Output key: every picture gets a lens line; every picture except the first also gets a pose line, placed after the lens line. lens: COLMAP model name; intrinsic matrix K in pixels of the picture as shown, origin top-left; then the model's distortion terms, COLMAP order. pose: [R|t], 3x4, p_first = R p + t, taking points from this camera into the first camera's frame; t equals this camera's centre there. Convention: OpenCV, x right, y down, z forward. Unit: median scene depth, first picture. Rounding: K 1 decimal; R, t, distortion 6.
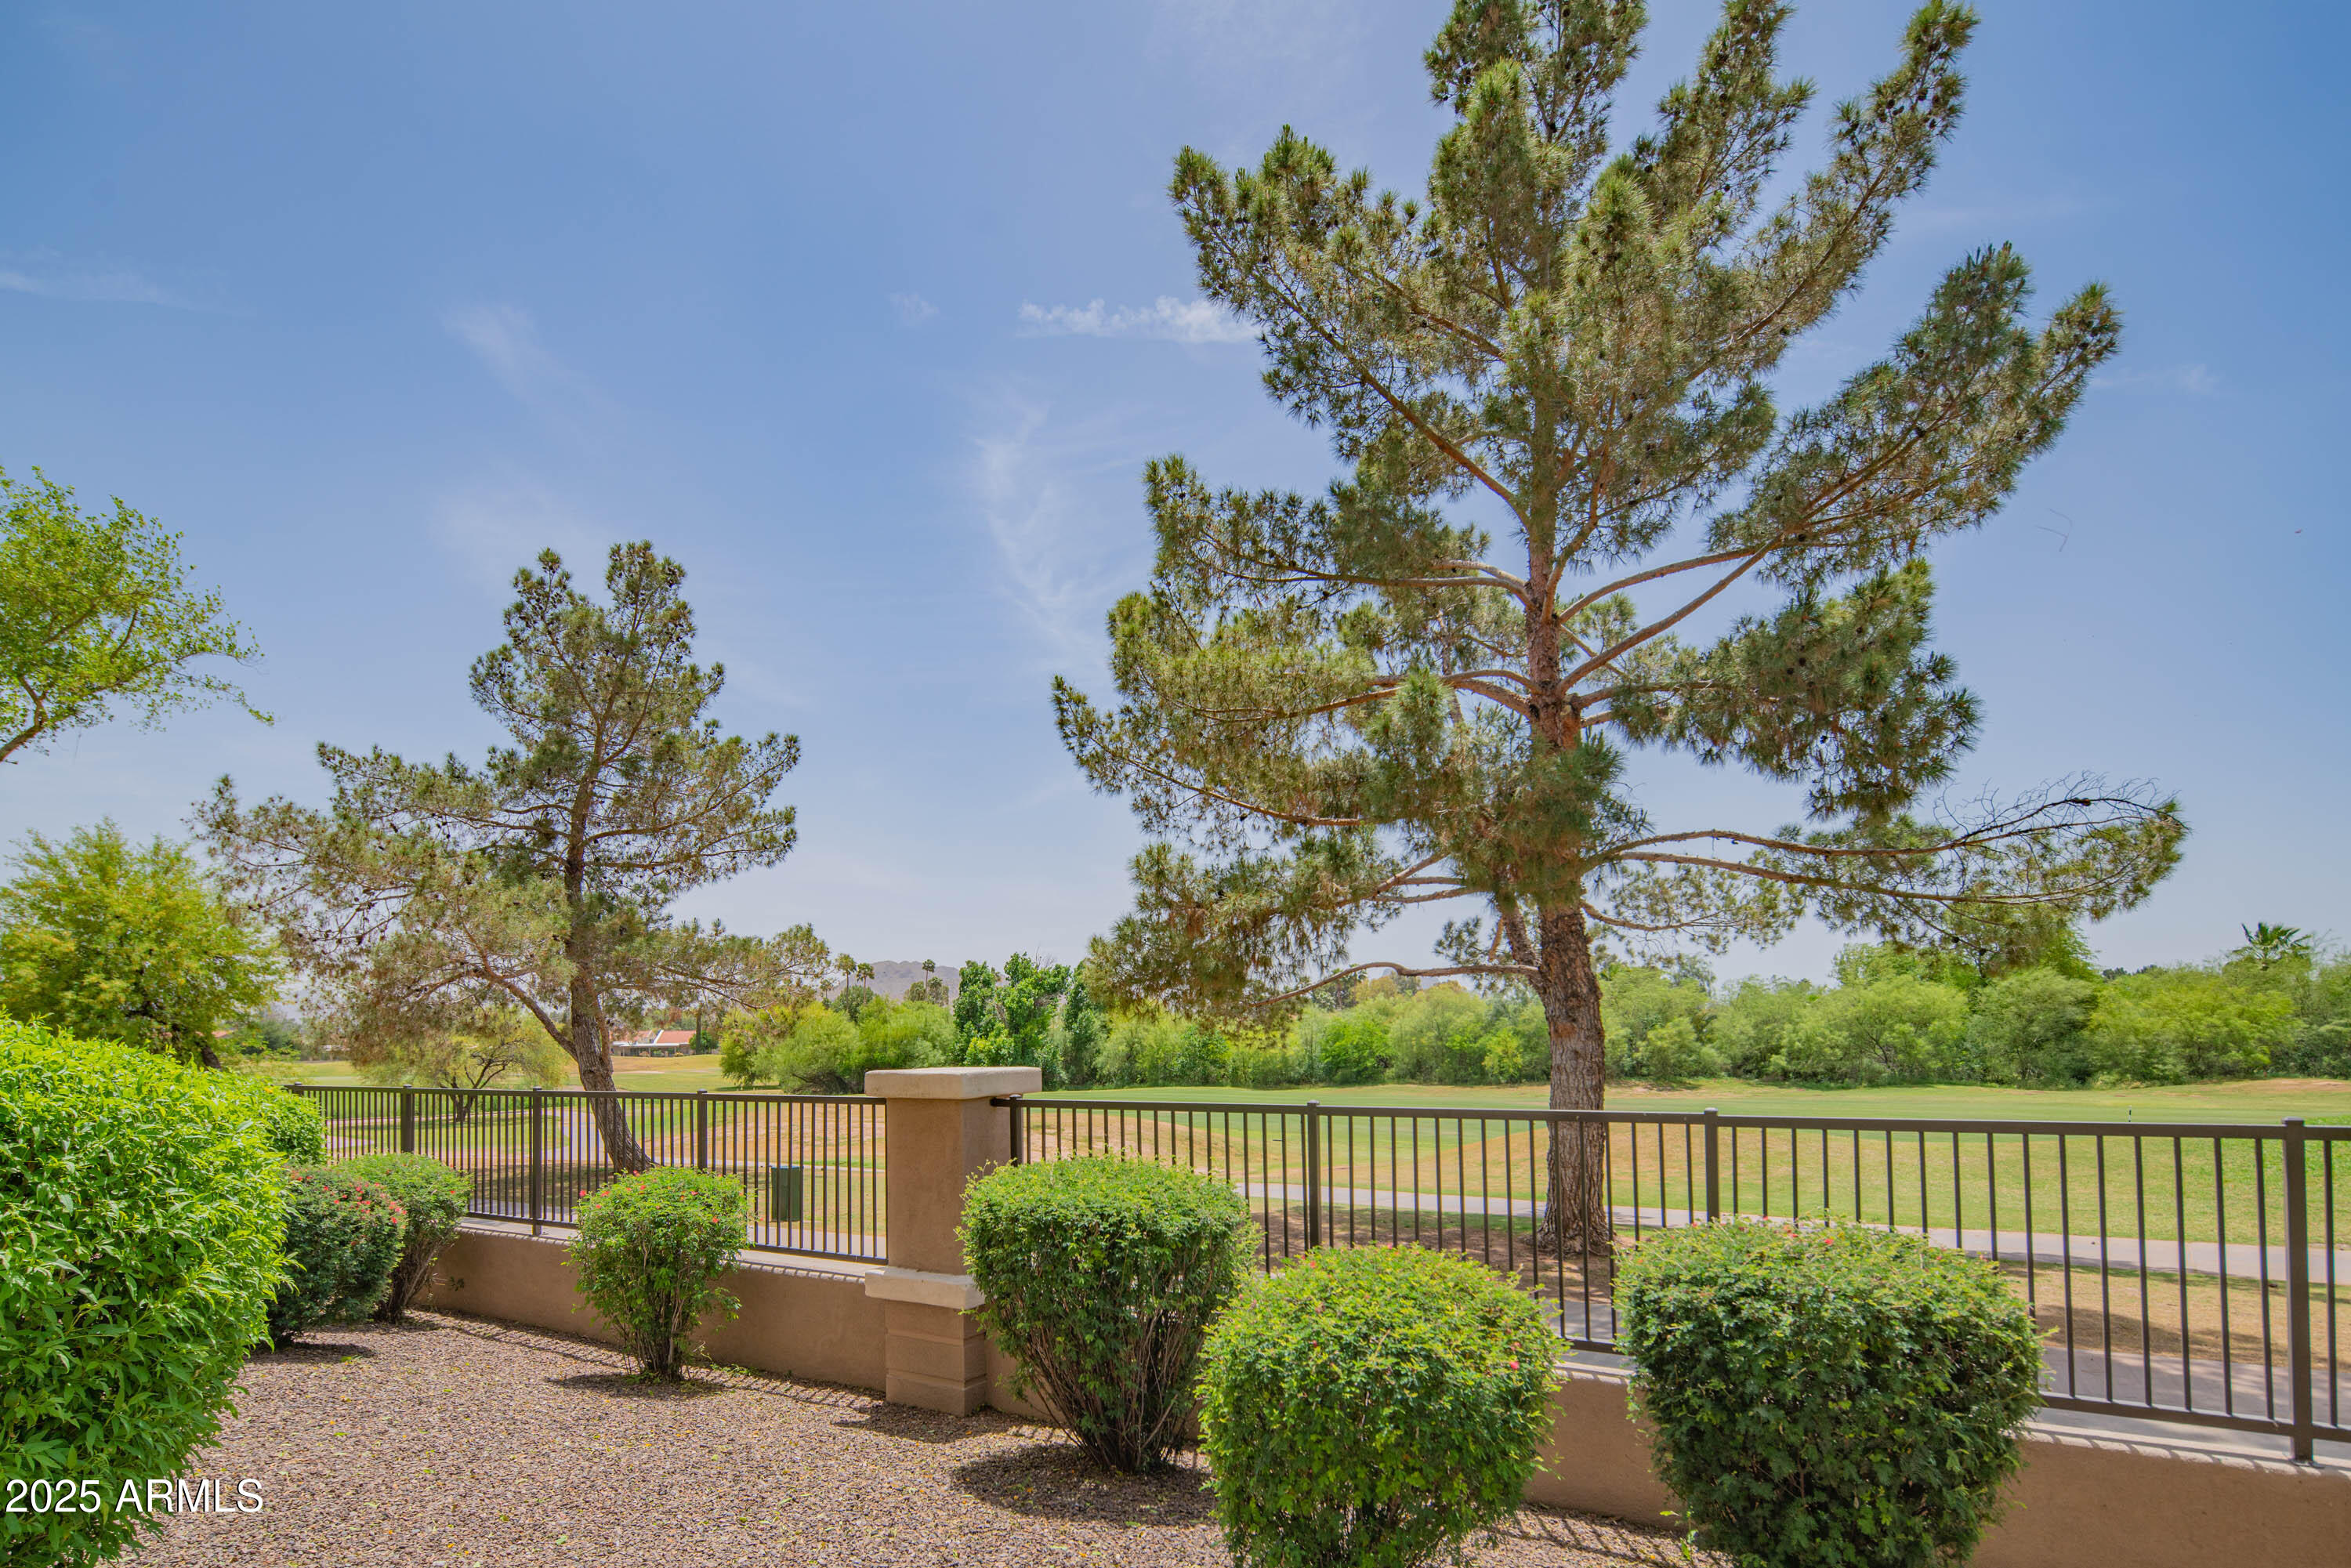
lens RADIAL K [[1163.6, 0, 1088.0], [0, 1163.6, 1025.5], [0, 0, 1]] dist [0.006663, -0.004256]
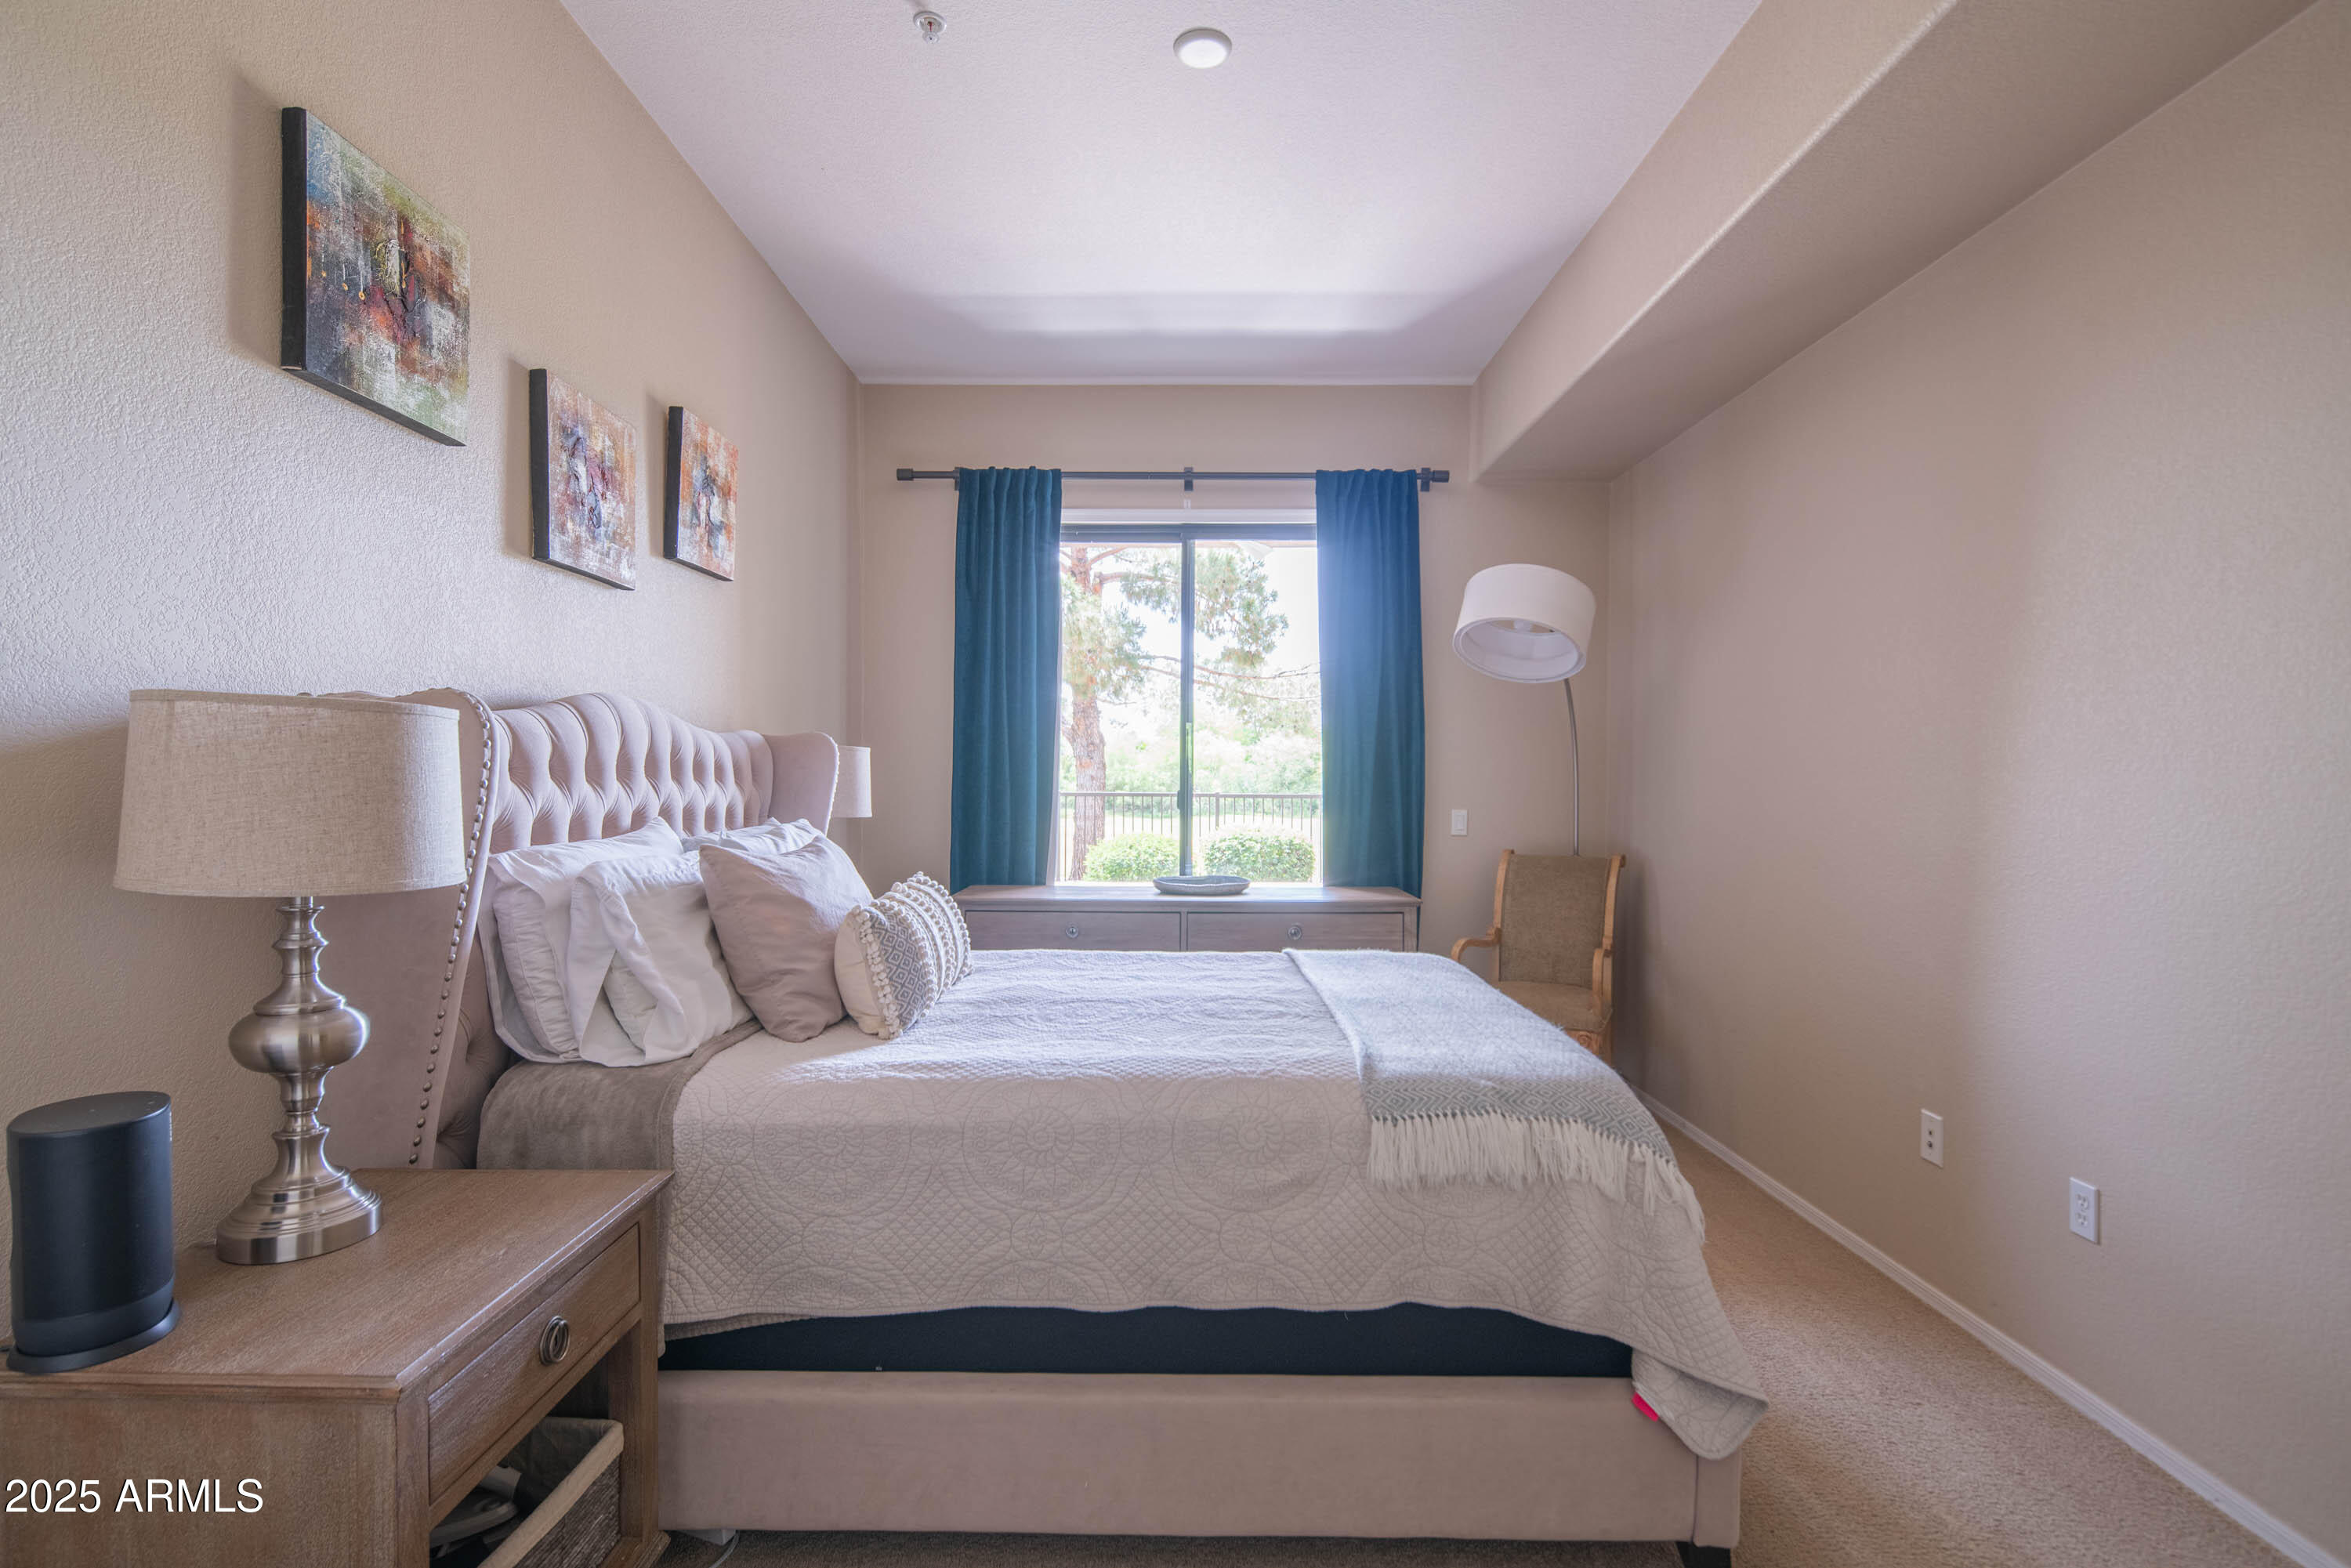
lens RADIAL K [[1163.6, 0, 1169.5], [0, 1163.6, 782.6], [0, 0, 1]] dist [0.006663, -0.004256]
pose [[0.834507, 0.016427, 0.550753, -0.406570], [-0.026358, 0.999601, 0.010124, 0.010313], [-0.550367, -0.022965, 0.834607, -0.461951]]
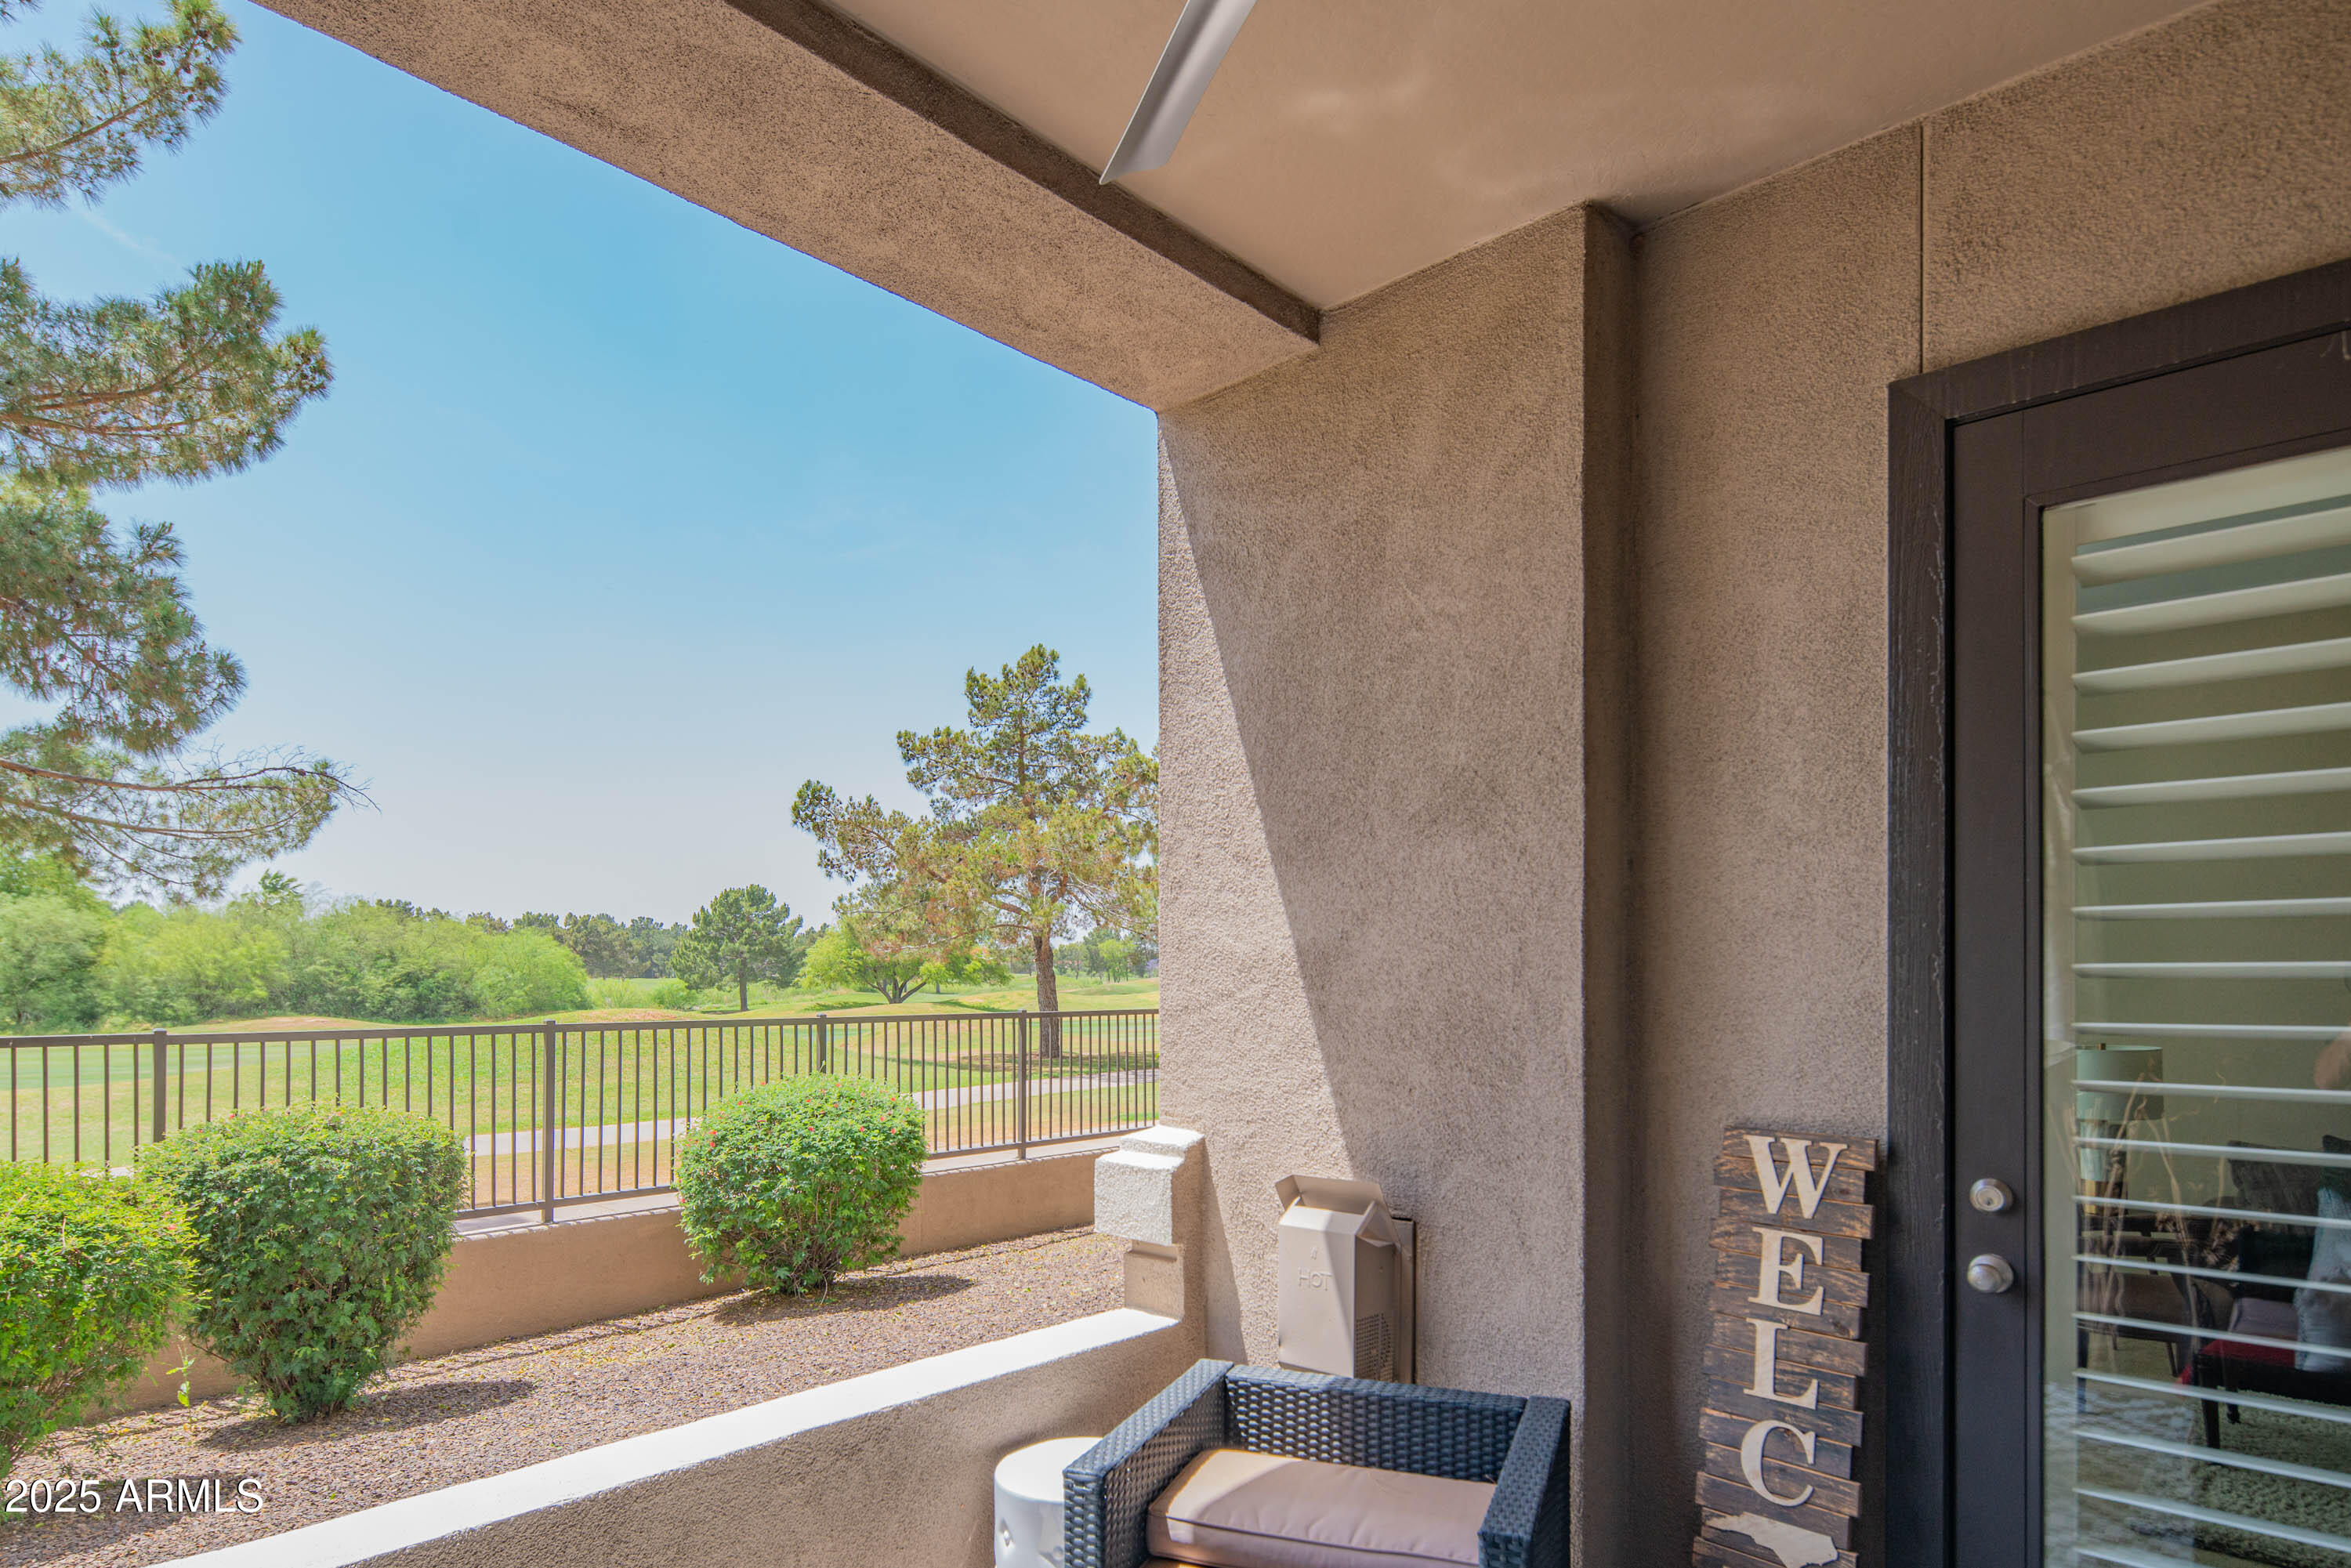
lens RADIAL K [[1350.5, 0, 1192.7], [0, 1350.5, 968.9], [0, 0, 1]] dist [0.012703, -0.005649]
pose [[0.168149, 0.016268, 0.985627, -0.229411], [-0.020529, 0.999705, -0.012998, 0.003709], [-0.985548, -0.018049, 0.168433, -0.077216]]
